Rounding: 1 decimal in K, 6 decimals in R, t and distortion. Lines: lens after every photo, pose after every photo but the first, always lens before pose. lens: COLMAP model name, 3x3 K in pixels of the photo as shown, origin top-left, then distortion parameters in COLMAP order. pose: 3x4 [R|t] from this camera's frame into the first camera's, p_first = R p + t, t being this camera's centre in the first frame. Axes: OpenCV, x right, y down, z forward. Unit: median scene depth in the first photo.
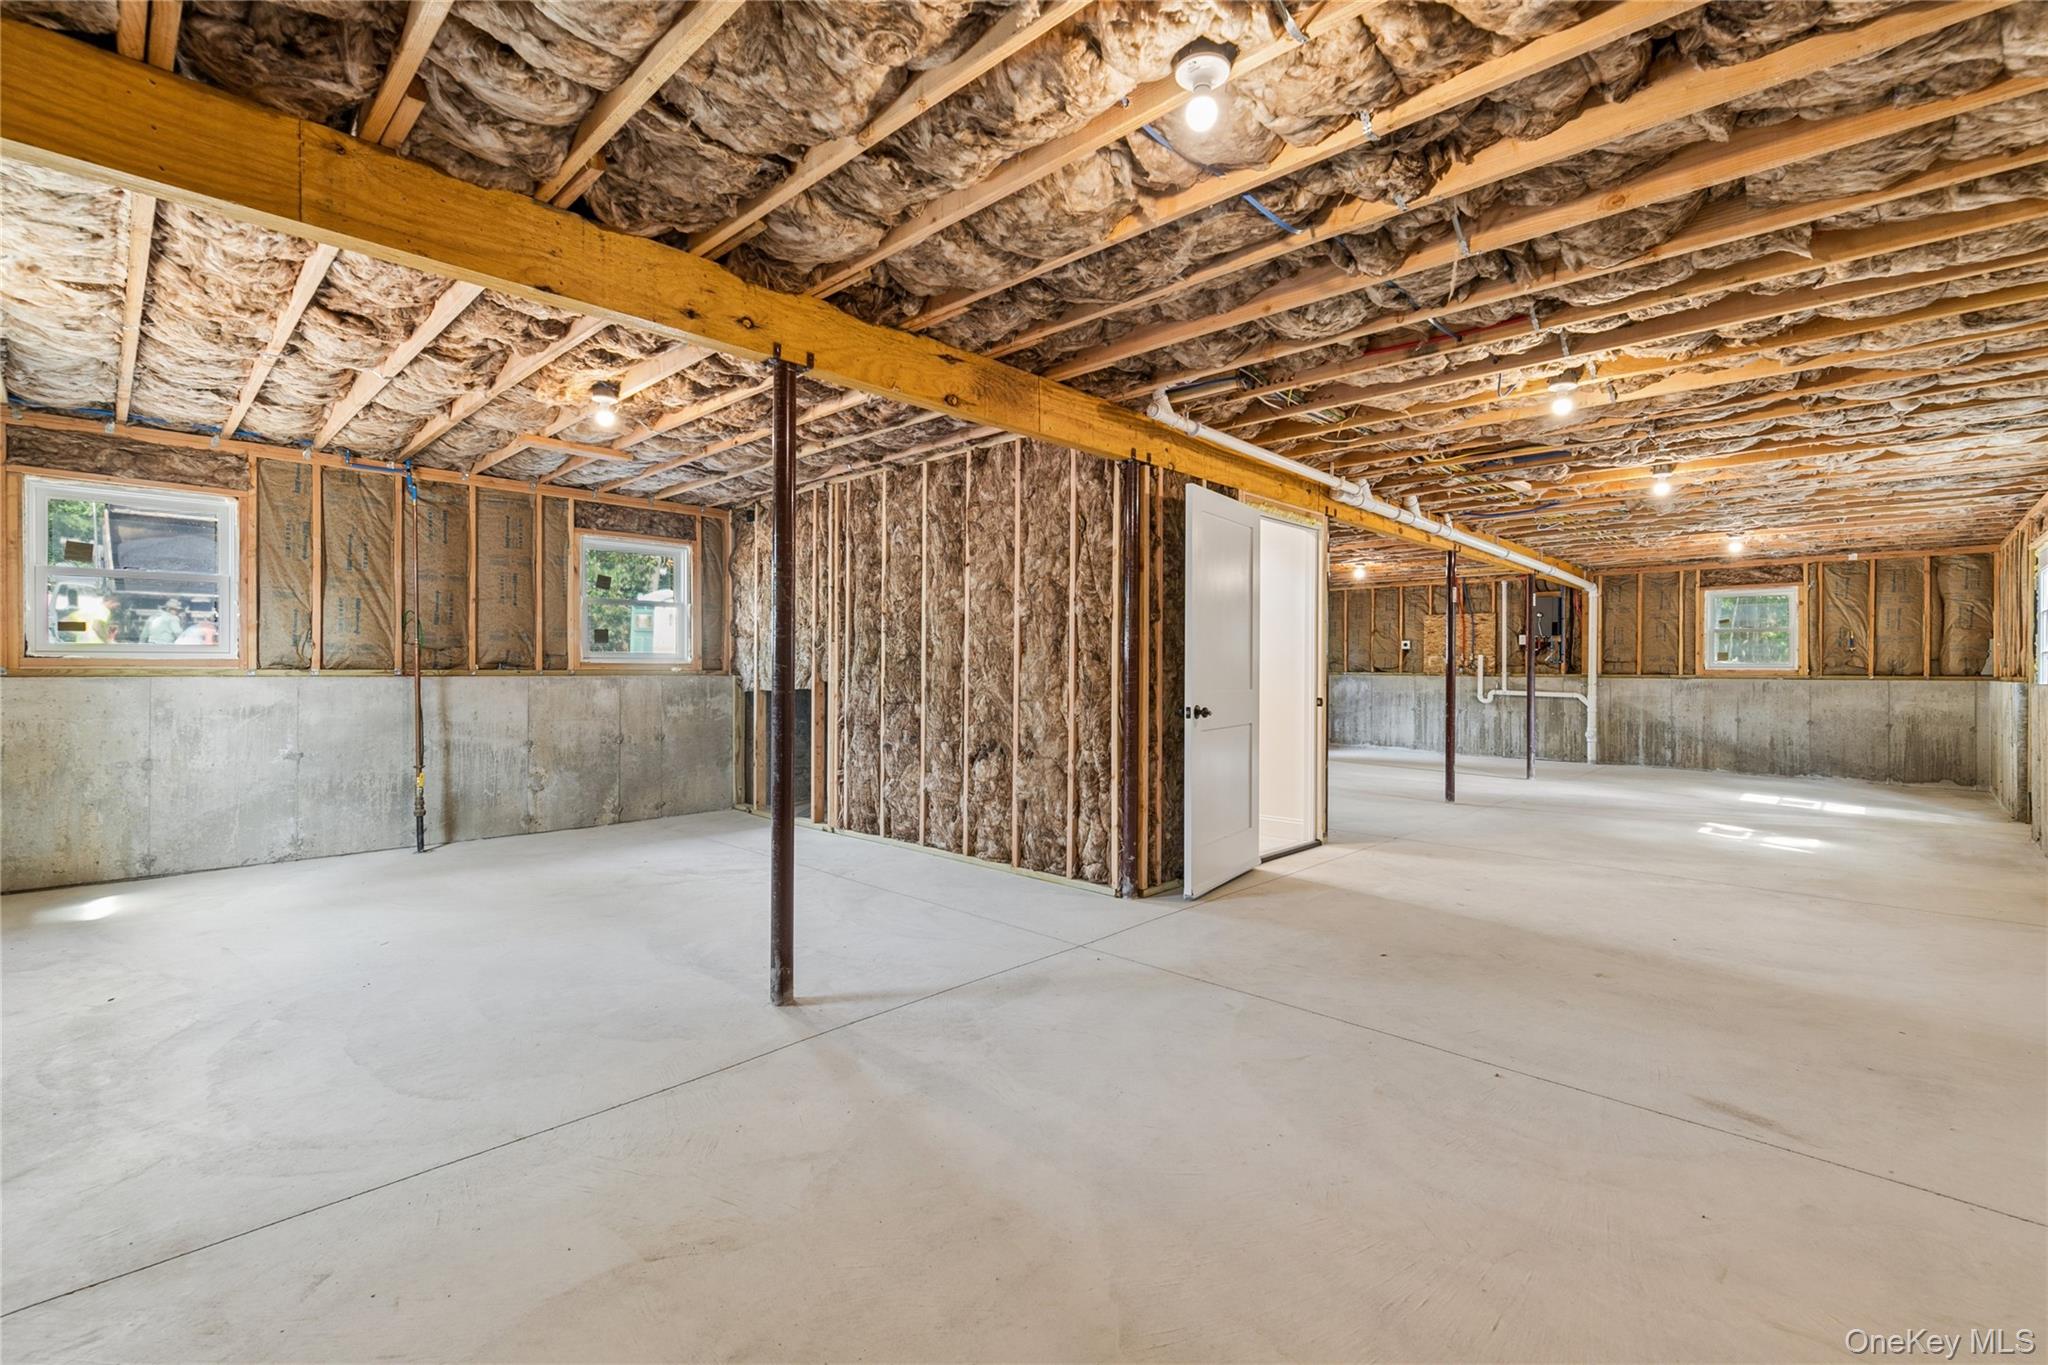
lens RADIAL K [[886.7, 0, 1029.6], [0, 886.7, 673.3], [0, 0, 1]] dist [0.004311, 0.000380]
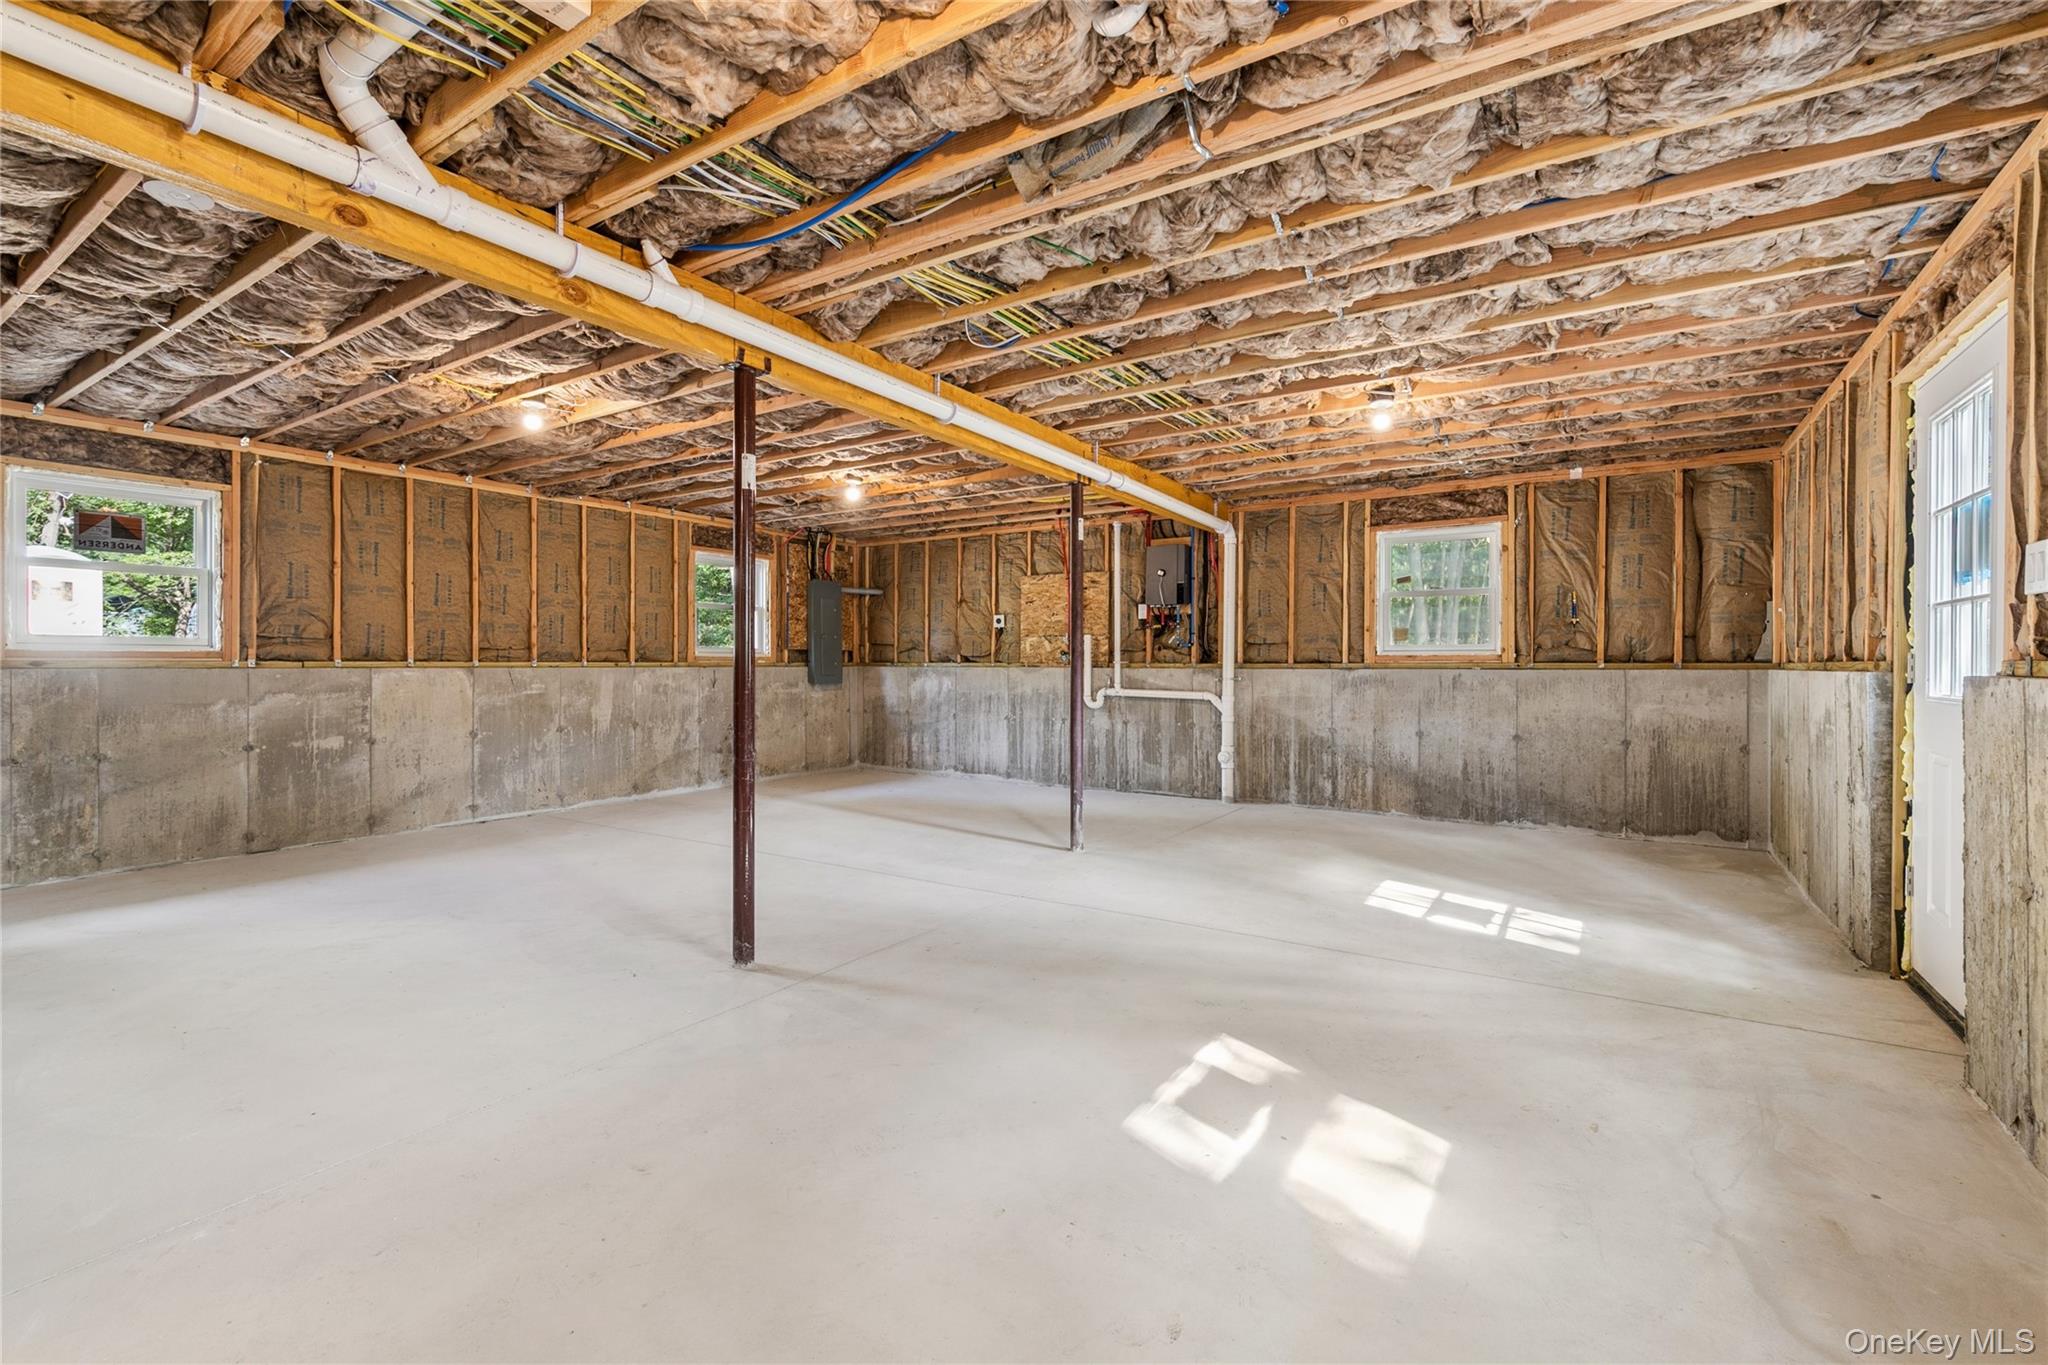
lens RADIAL K [[886.7, 0, 1021.7], [0, 886.7, 675.5], [0, 0, 1]] dist [0.004311, 0.000380]
pose [[0.982239, -0.010953, 0.187315, 0.377983], [0.008466, 0.999865, 0.014071, -0.000544], [-0.187444, -0.012236, 0.982199, 0.408529]]
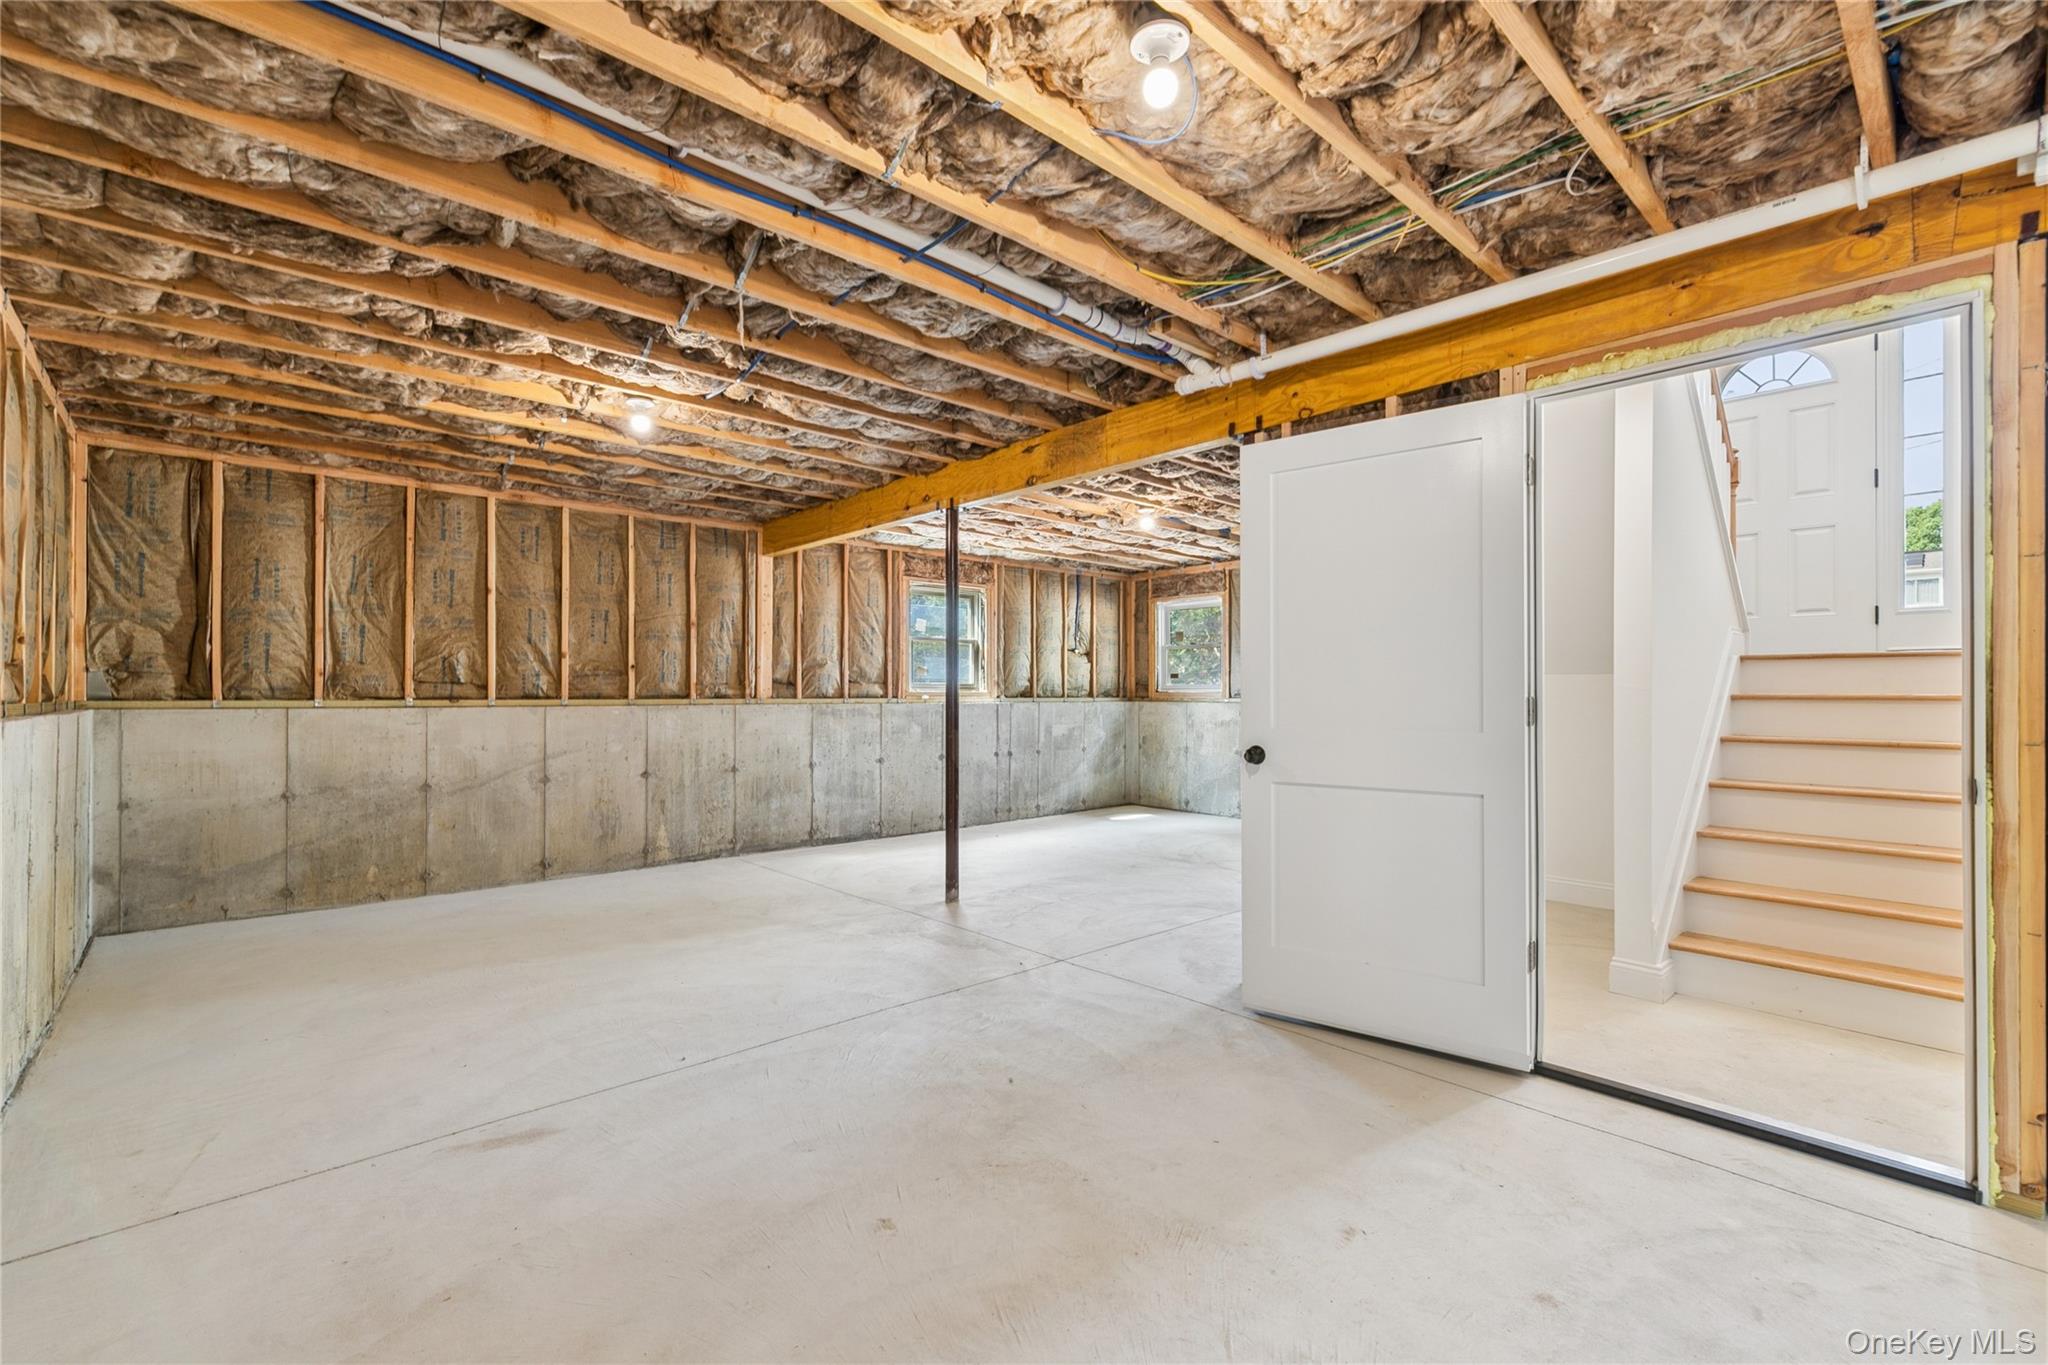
lens RADIAL K [[886.7, 0, 1033.4], [0, 886.7, 685.4], [0, 0, 1]] dist [0.004311, 0.000380]
pose [[-0.060341, -0.015972, -0.998050, 2.019203], [-0.007616, 0.999850, -0.015540, 0.002120], [0.998149, 0.006664, -0.060453, 1.878222]]
